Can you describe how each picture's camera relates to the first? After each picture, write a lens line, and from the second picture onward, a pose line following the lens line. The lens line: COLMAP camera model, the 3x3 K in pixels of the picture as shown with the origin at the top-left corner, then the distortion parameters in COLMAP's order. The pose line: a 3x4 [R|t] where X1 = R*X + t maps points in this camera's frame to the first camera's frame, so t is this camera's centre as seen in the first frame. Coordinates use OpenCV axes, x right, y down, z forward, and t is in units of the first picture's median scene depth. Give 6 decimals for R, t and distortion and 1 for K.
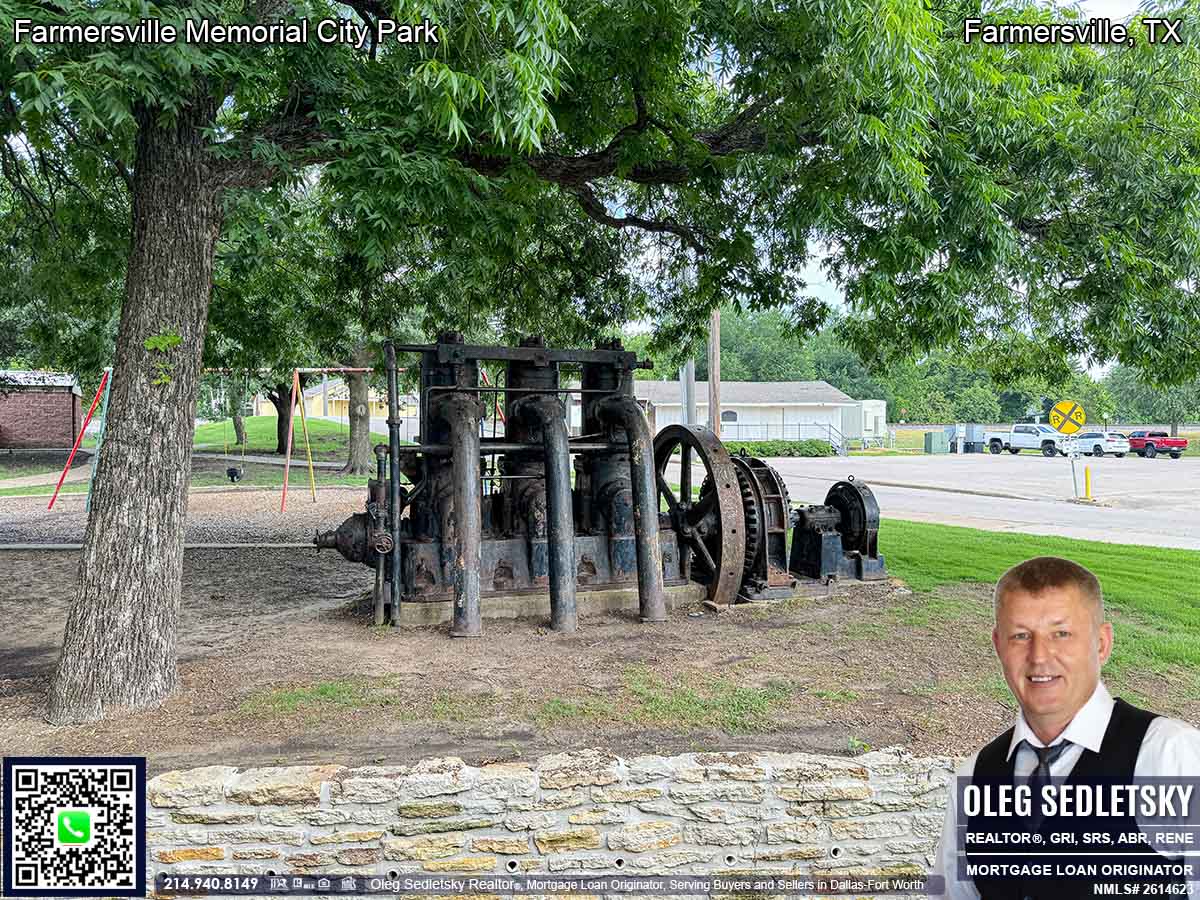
lens RADIAL K [[840.1, 0, 601.0], [0, 840.1, 447.2], [0, 0, 1]] dist [0.048740, -0.059064]
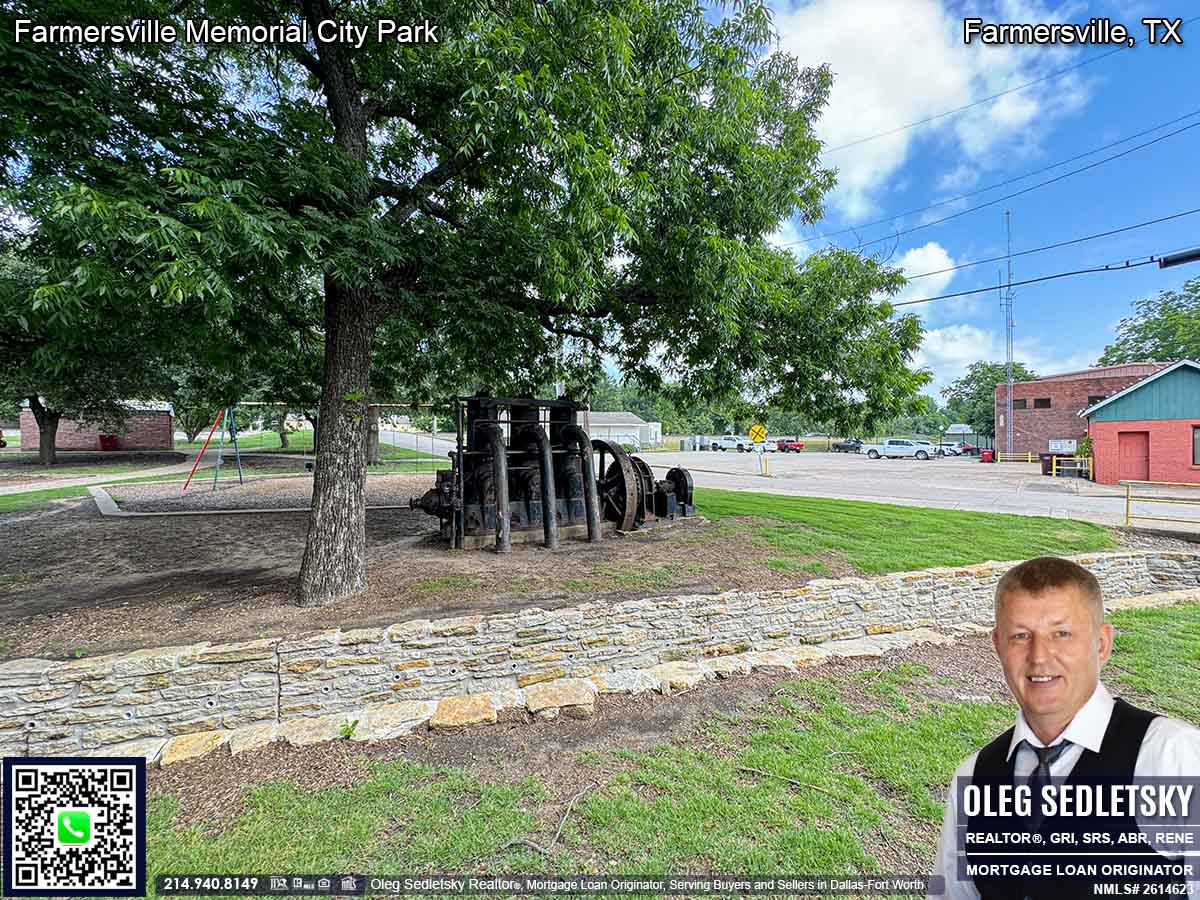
lens RADIAL K [[478.4, 0, 603.7], [0, 478.4, 442.0], [0, 0, 1]] dist [-0.003452, 0.001140]
pose [[0.978059, -0.000222, 0.208328, -0.208269], [0.002861, 0.999919, -0.012365, -0.013328], [-0.208308, 0.012690, 0.977981, -0.129895]]
